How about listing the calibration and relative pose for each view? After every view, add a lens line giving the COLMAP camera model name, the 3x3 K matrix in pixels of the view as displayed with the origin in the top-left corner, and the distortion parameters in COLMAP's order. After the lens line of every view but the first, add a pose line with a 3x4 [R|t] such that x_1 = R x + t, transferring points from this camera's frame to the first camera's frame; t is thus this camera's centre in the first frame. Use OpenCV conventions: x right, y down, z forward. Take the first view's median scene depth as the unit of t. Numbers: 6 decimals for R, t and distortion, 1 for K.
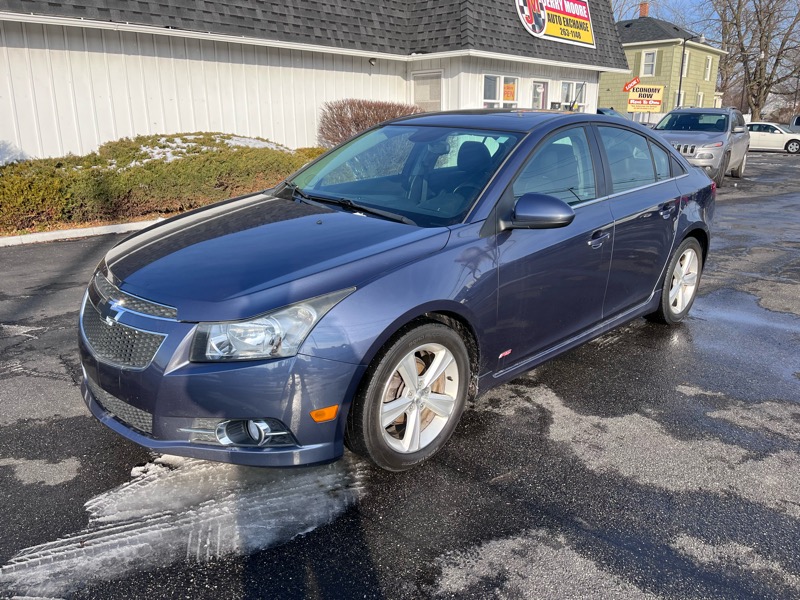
lens RADIAL K [[596.3, 0, 400.0], [0, 596.3, 300.0], [0, 0, 1]] dist [0.076970, -0.075551]
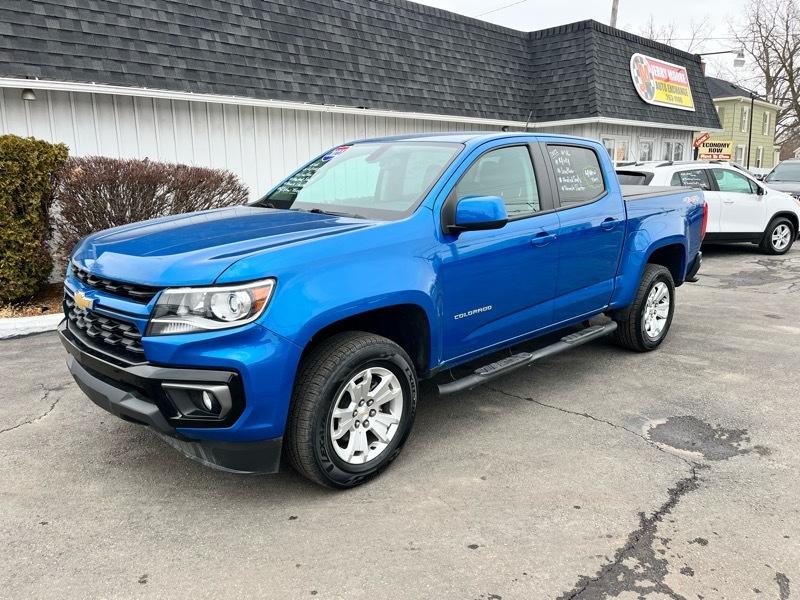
lens RADIAL K [[590.9, 0, 400.0], [0, 590.9, 300.0], [0, 0, 1]] dist [0.093145, -0.118710]
pose [[0.998280, 0.000441, -0.058625, -0.152373], [-0.005232, 0.996651, -0.081602, 0.009934], [0.058392, 0.081768, 0.994939, -0.073659]]
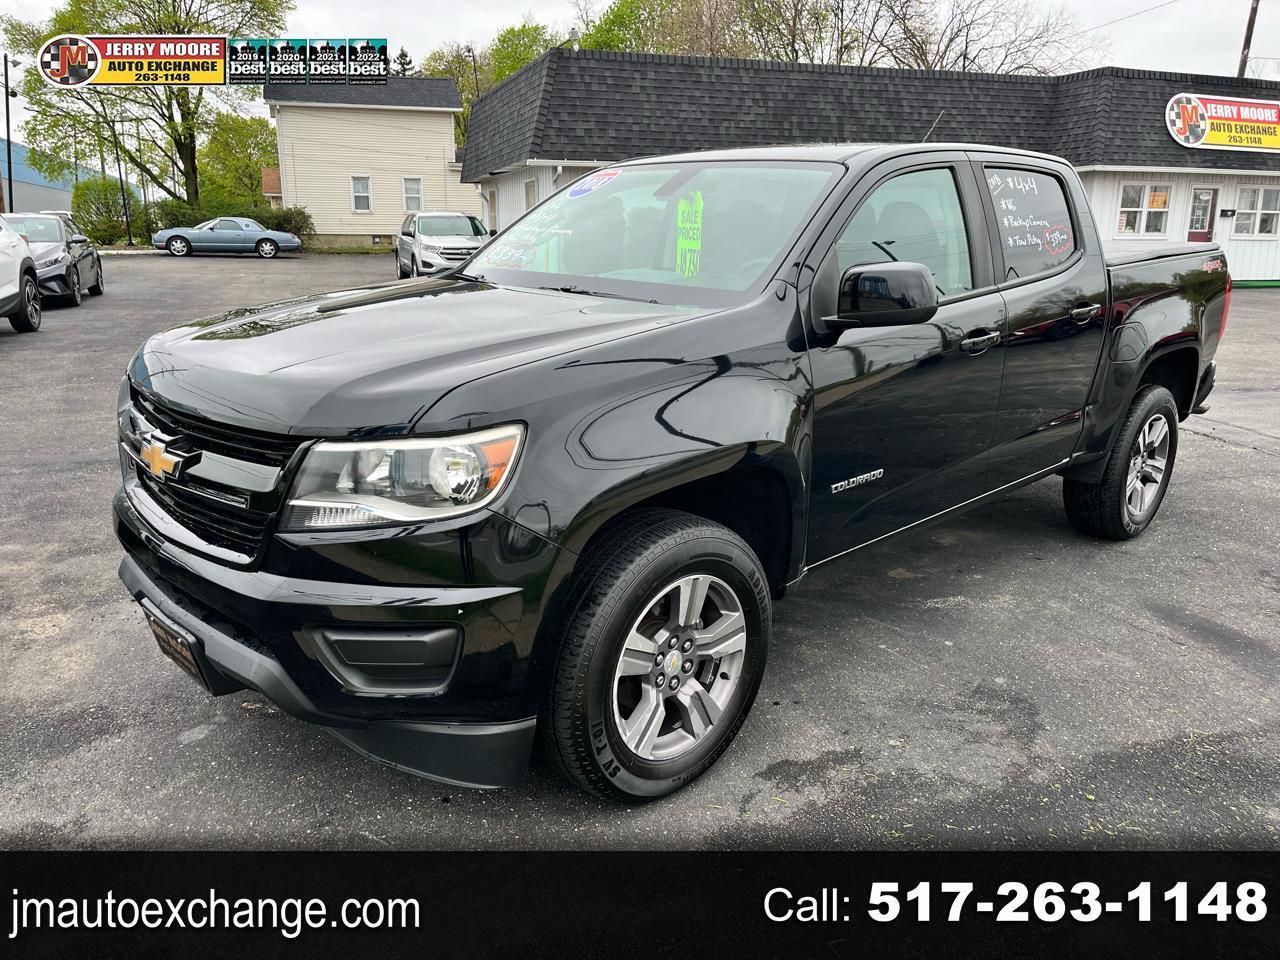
lens RADIAL K [[945.5, 0, 640.0], [0, 945.5, 480.0], [0, 0, 1]] dist [0.093145, -0.118710]
pose [[0.867191, 0.128818, -0.481026, 0.263815], [-0.147158, 0.989113, -0.000412, 0.243910], [0.475736, 0.071144, 0.876706, -0.783074]]
